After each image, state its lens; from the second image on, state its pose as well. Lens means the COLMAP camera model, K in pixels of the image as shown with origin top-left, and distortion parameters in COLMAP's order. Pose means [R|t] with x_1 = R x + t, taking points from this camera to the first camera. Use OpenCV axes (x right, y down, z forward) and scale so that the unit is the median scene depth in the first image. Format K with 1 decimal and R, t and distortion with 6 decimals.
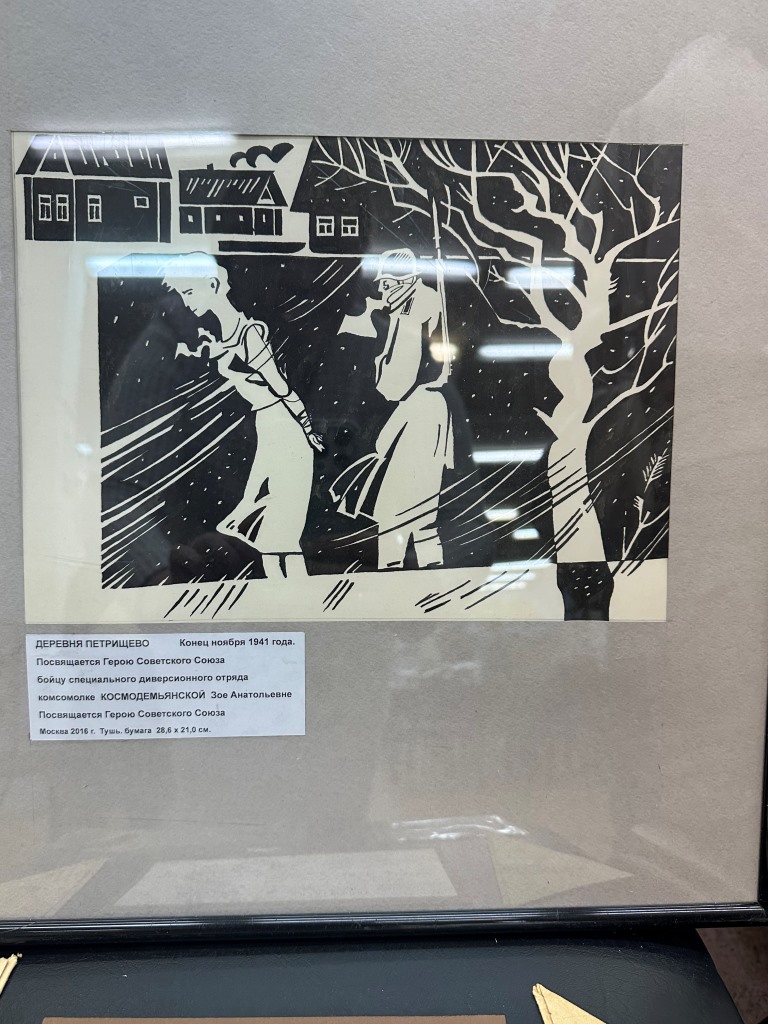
lens RADIAL K [[753.3, 0, 380.5], [0, 753.3, 513.8], [0, 0, 1]] dist [0.049992, -0.090749]
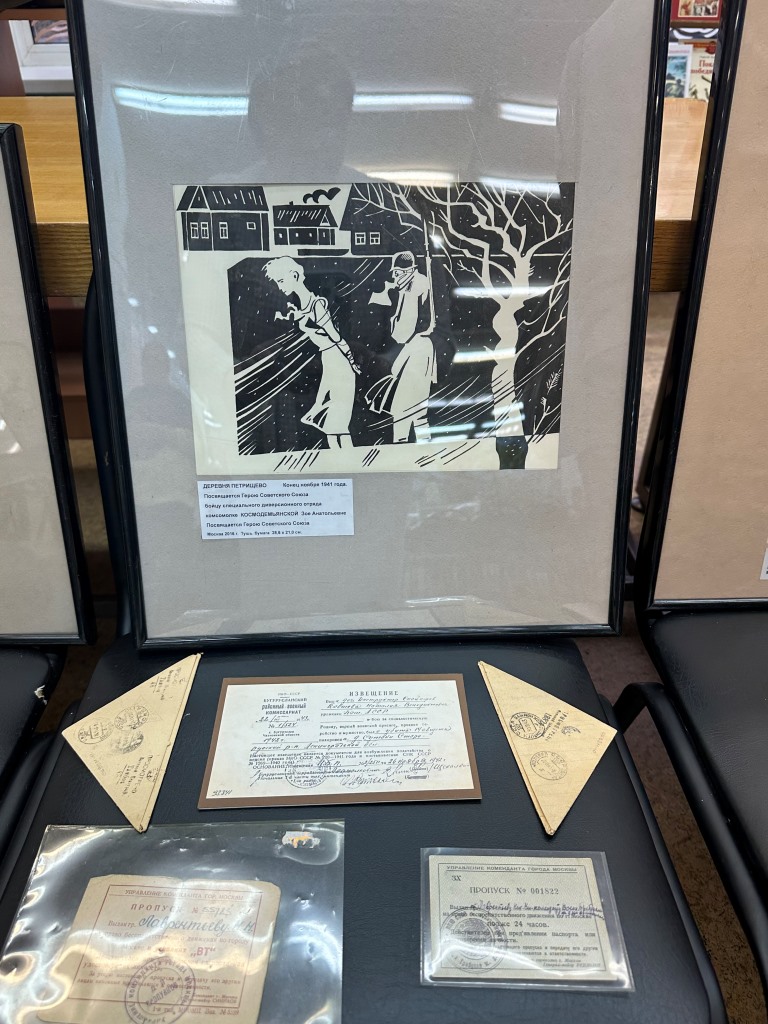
lens RADIAL K [[753.3, 0, 387.9], [0, 753.3, 542.0], [0, 0, 1]] dist [0.049992, -0.090749]
pose [[0.999912, -0.013258, 0.001065, -0.021466], [0.012639, 0.972047, 0.234445, -0.114888], [-0.004143, -0.234411, 0.972129, -0.776519]]
